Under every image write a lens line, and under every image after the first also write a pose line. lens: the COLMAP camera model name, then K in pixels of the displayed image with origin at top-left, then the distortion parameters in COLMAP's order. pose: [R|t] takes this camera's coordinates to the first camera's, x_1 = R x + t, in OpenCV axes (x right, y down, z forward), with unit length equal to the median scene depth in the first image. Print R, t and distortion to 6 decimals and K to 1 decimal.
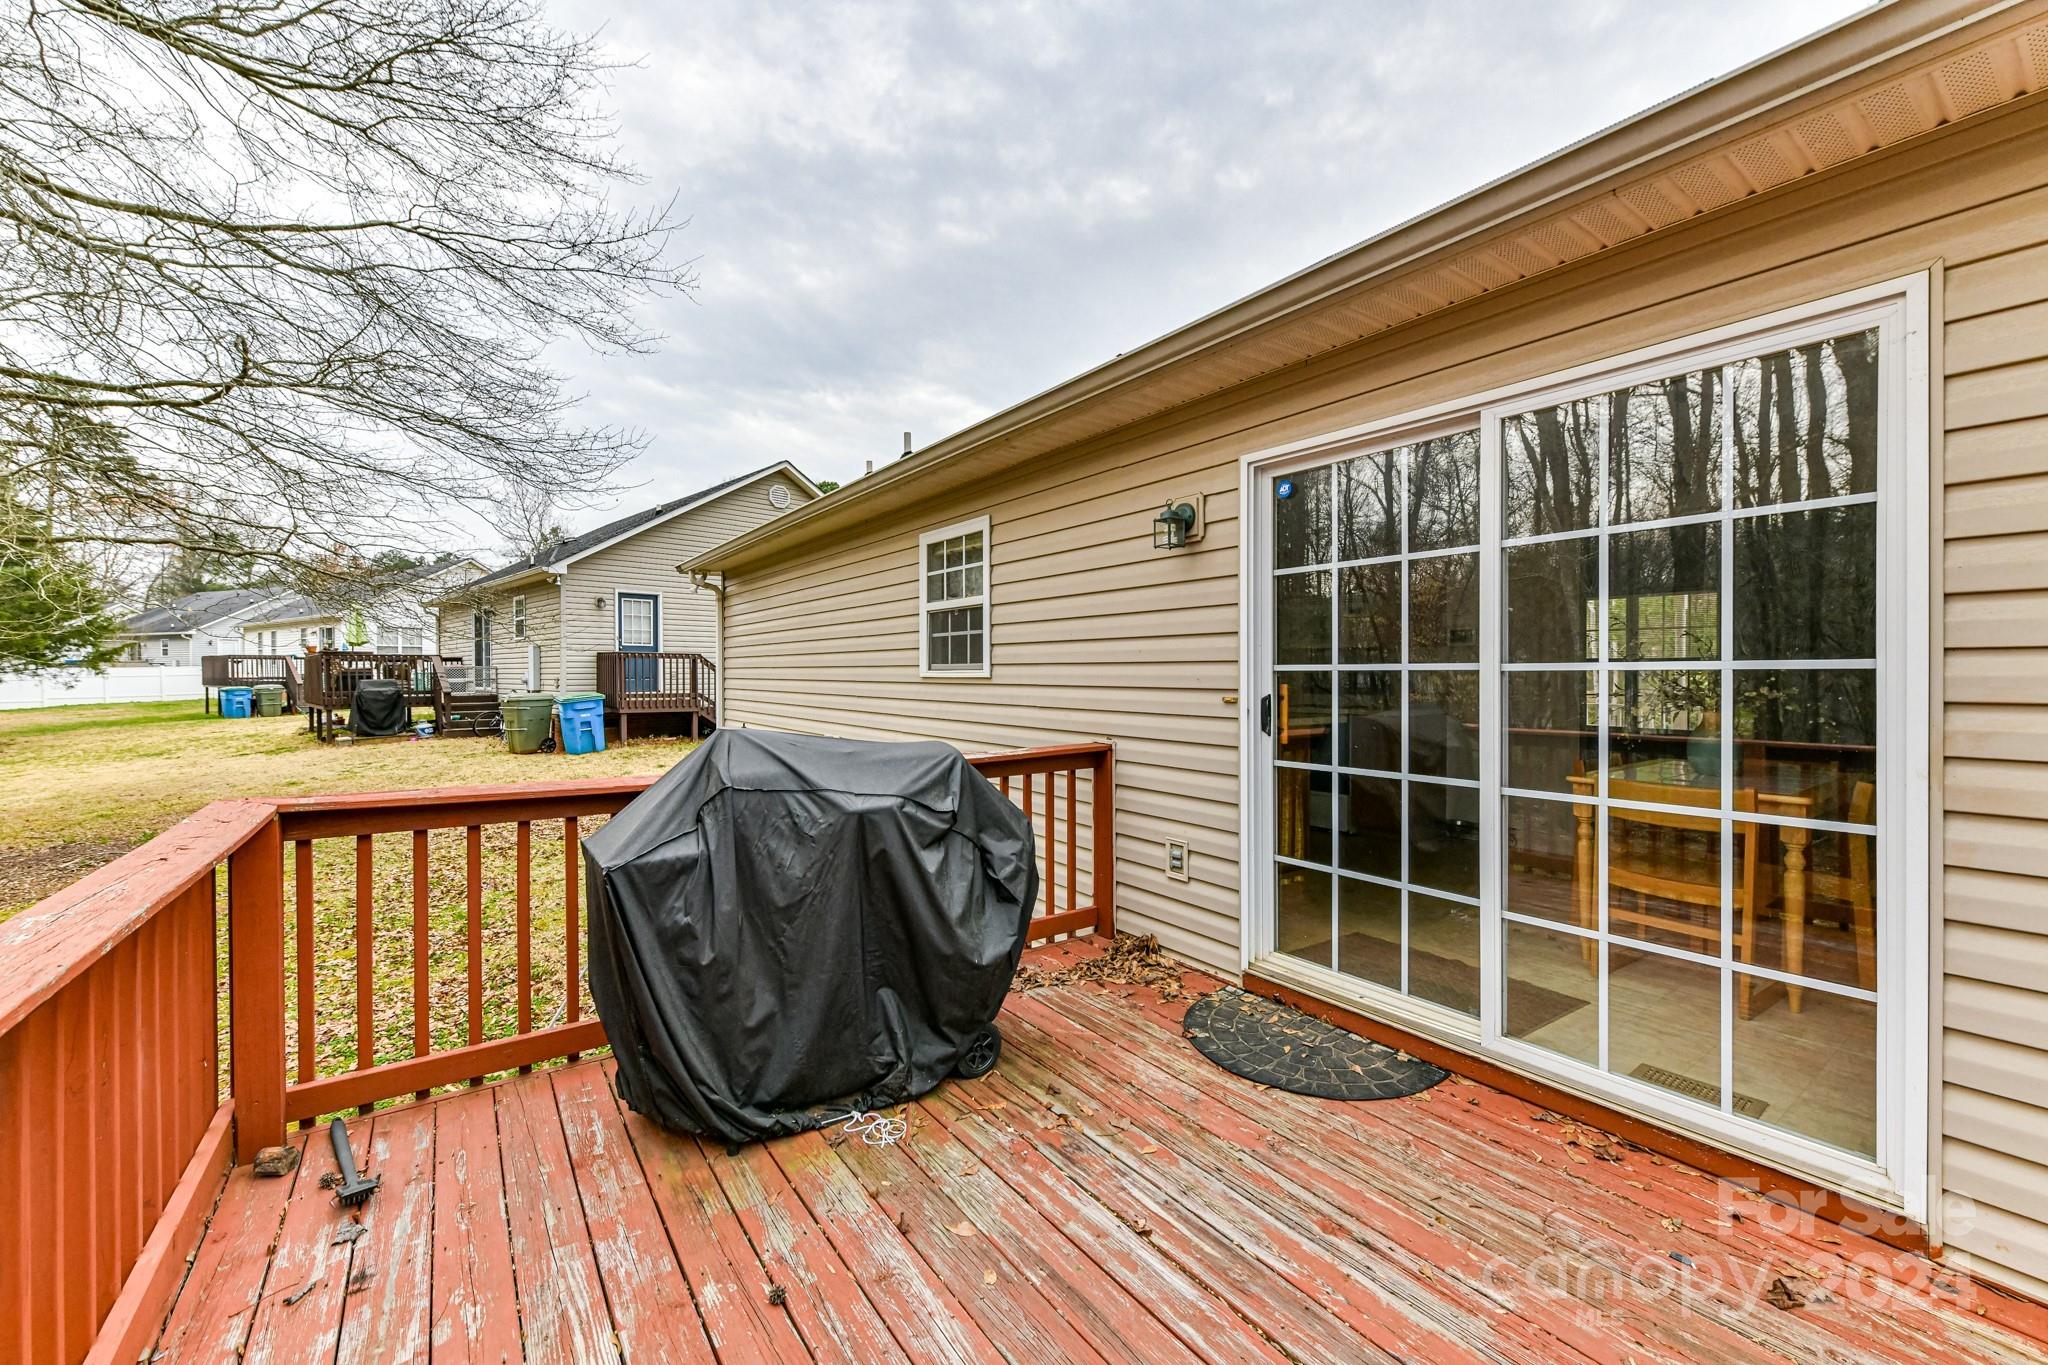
lens RADIAL K [[809.3, 0, 1036.3], [0, 809.3, 676.8], [0, 0, 1]] dist [0.005049, -0.001732]
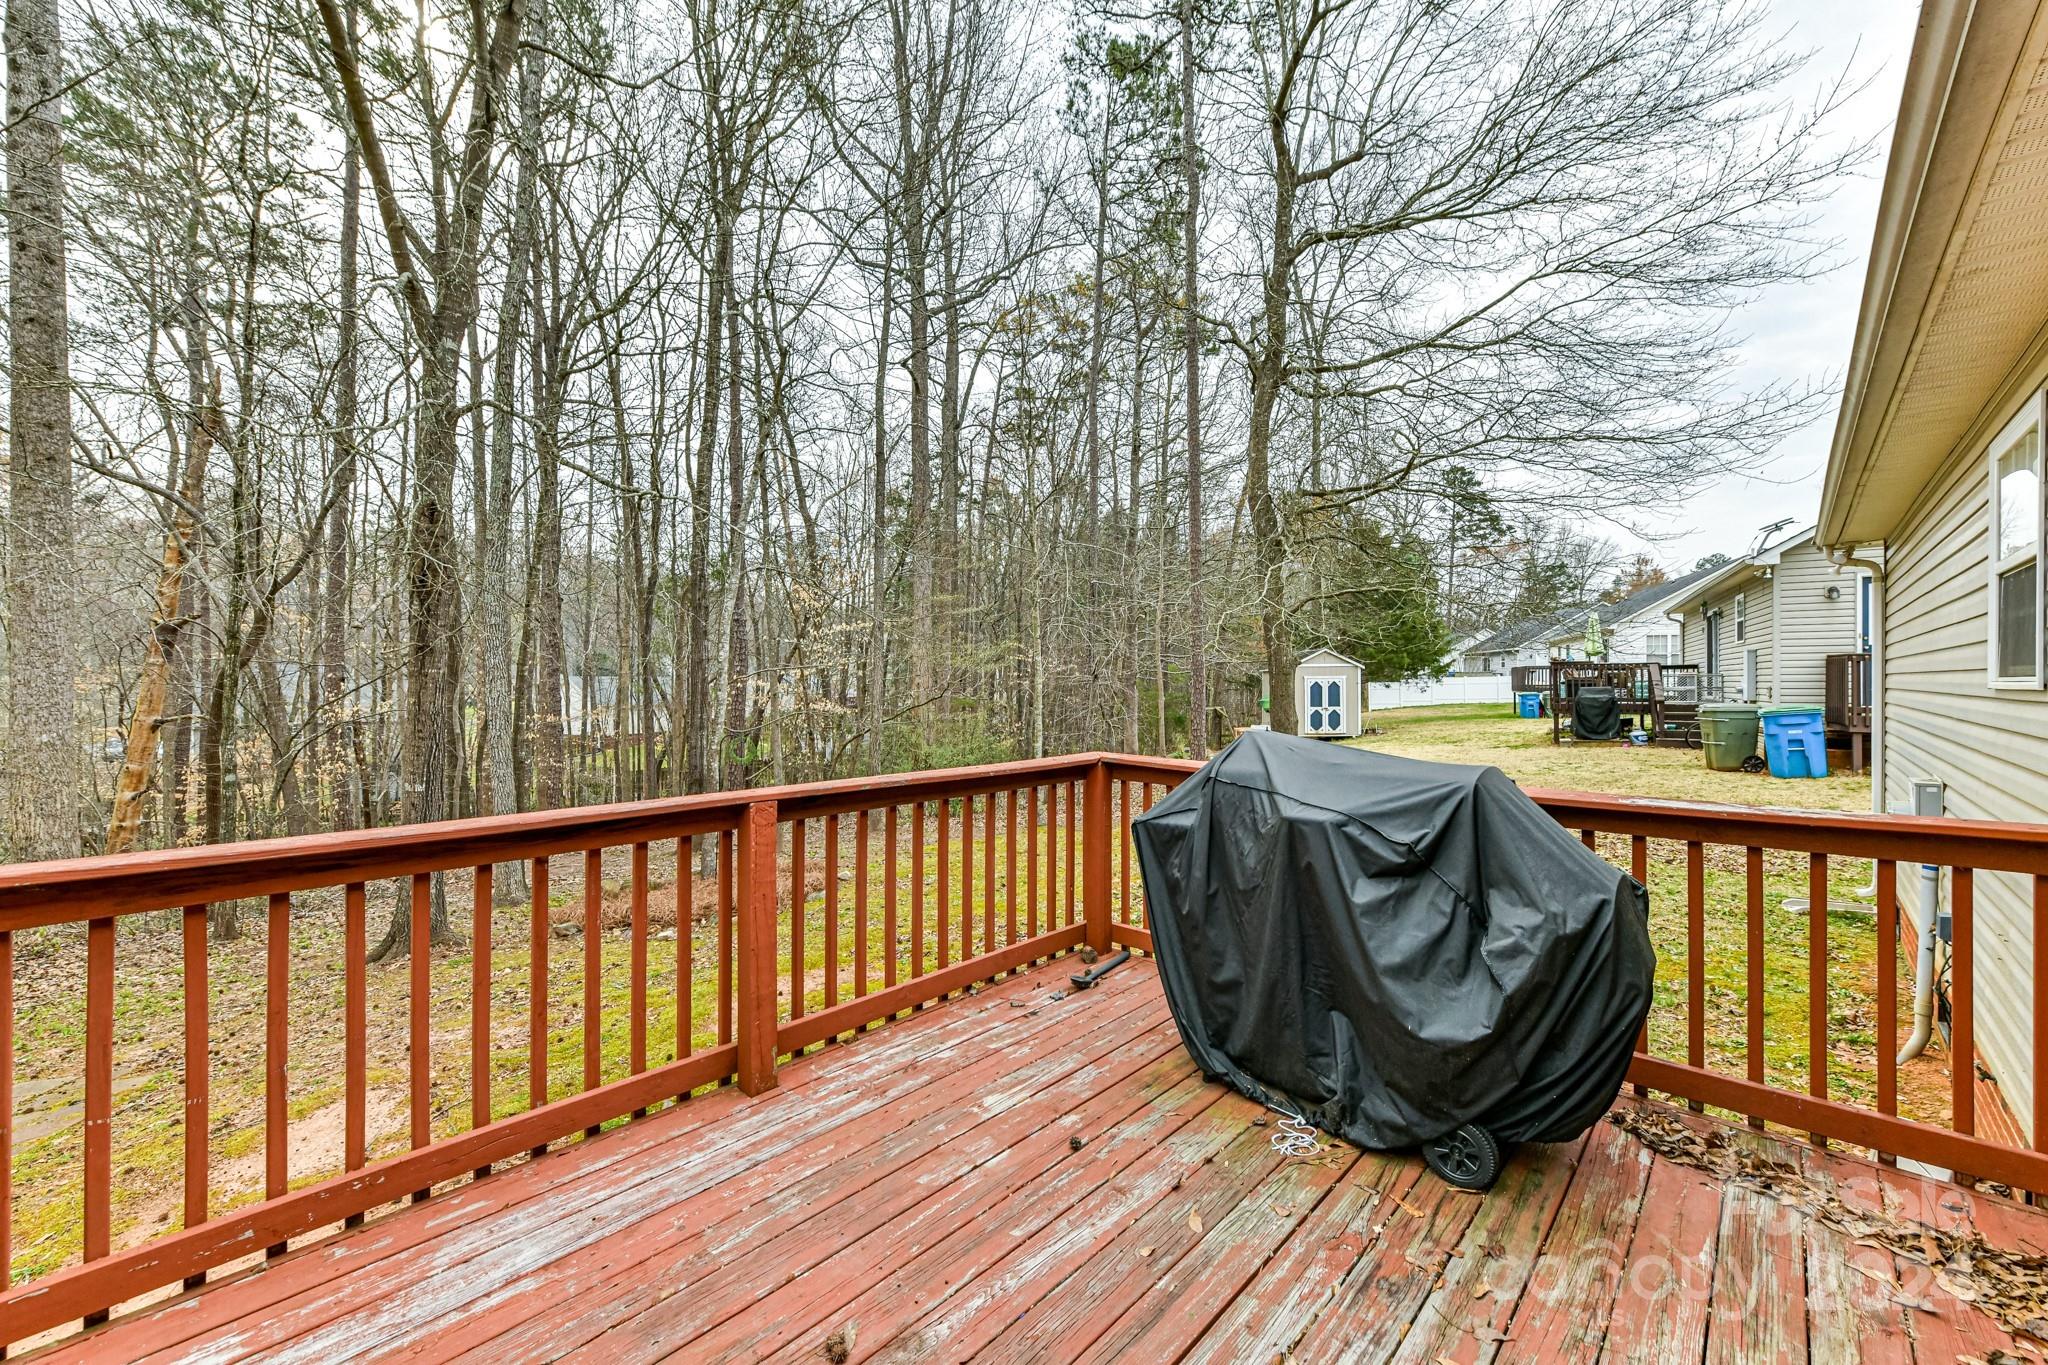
lens RADIAL K [[809.3, 0, 1028.7], [0, 809.3, 683.2], [0, 0, 1]] dist [0.005049, -0.001732]
pose [[0.188065, 0.002849, -0.982152, 0.145364], [-0.004365, 0.999988, 0.002065, -0.001028], [0.982147, 0.003899, 0.188076, 0.097737]]
